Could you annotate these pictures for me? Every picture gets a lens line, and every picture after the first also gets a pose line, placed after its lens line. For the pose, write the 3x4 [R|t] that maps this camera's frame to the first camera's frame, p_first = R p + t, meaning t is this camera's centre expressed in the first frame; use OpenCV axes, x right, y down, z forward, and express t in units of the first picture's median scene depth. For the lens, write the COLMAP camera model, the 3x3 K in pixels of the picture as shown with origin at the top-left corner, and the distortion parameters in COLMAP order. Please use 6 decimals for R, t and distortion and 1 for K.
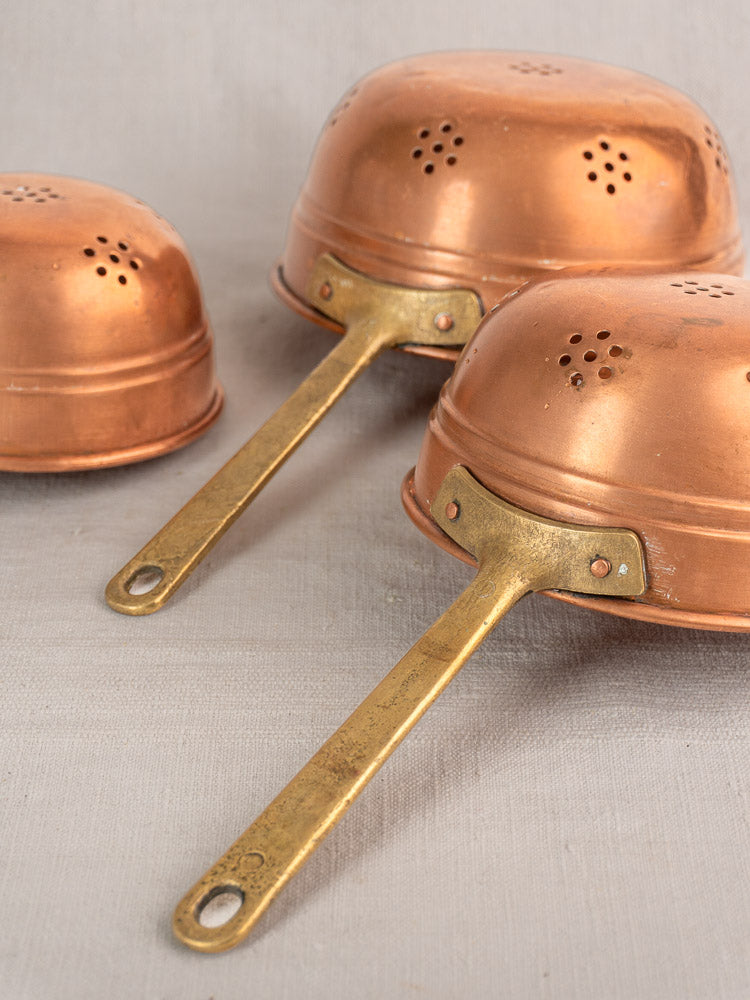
lens RADIAL K [[2323.5, 0, 375.0], [0, 2323.5, 500.0], [0, 0, 1]] dist [0.123456, -0.223210]
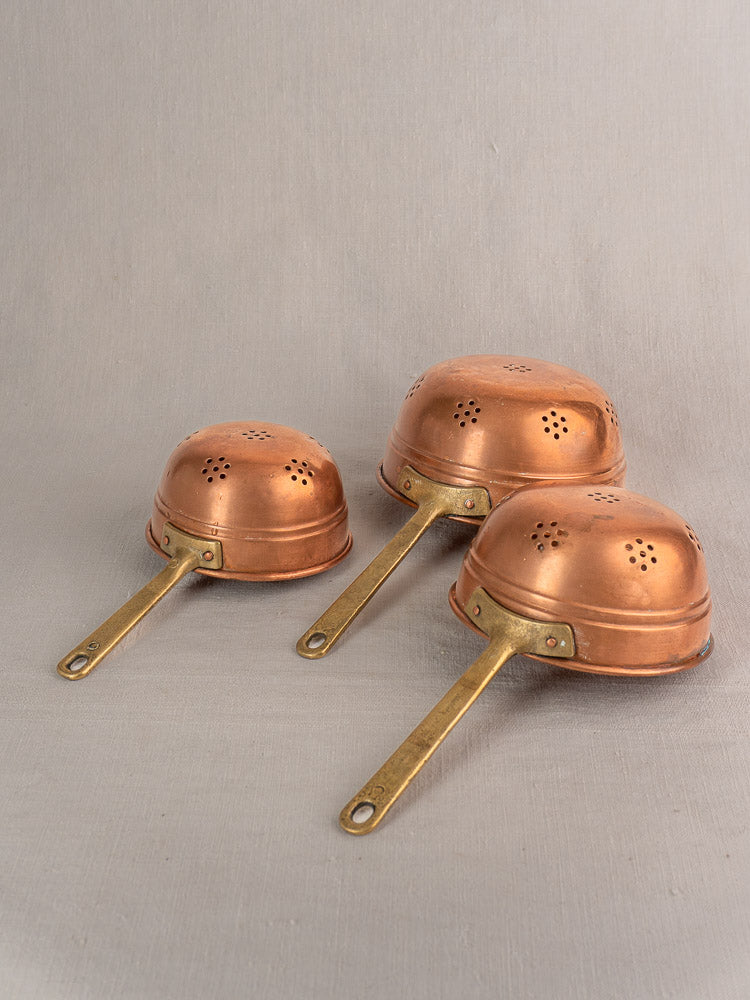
lens RADIAL K [[1435.2, 0, 374.9], [0, 1435.2, 480.0], [0, 0, 1]] dist [-0.011193, -0.039651]
pose [[0.999737, 0.012956, -0.018901, -0.029926], [-0.013738, 0.999030, -0.041833, -0.051859], [0.018341, 0.042082, 0.998946, -0.213458]]
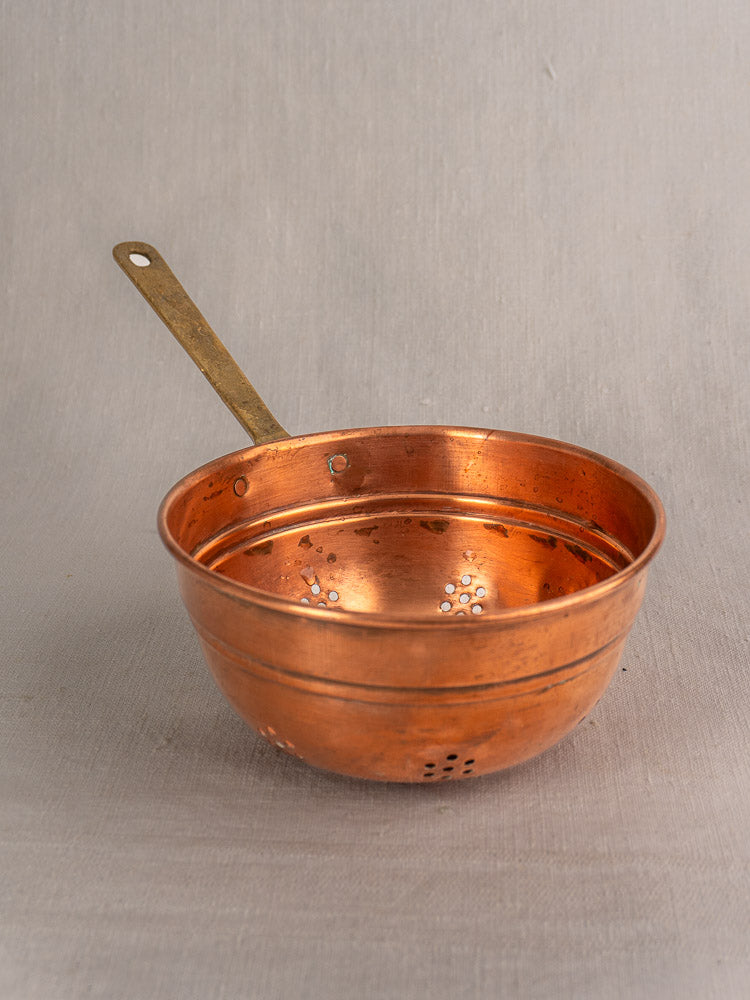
lens RADIAL K [[1648.3, 0, 375.0], [0, 1648.3, 500.0], [0, 0, 1]] dist [-0.007901, -0.054947]
pose [[0.998335, 0.025325, -0.051828, 0.011715], [-0.032104, 0.990399, -0.134461, 0.003416], [0.047925, 0.135901, 0.989563, 0.212912]]
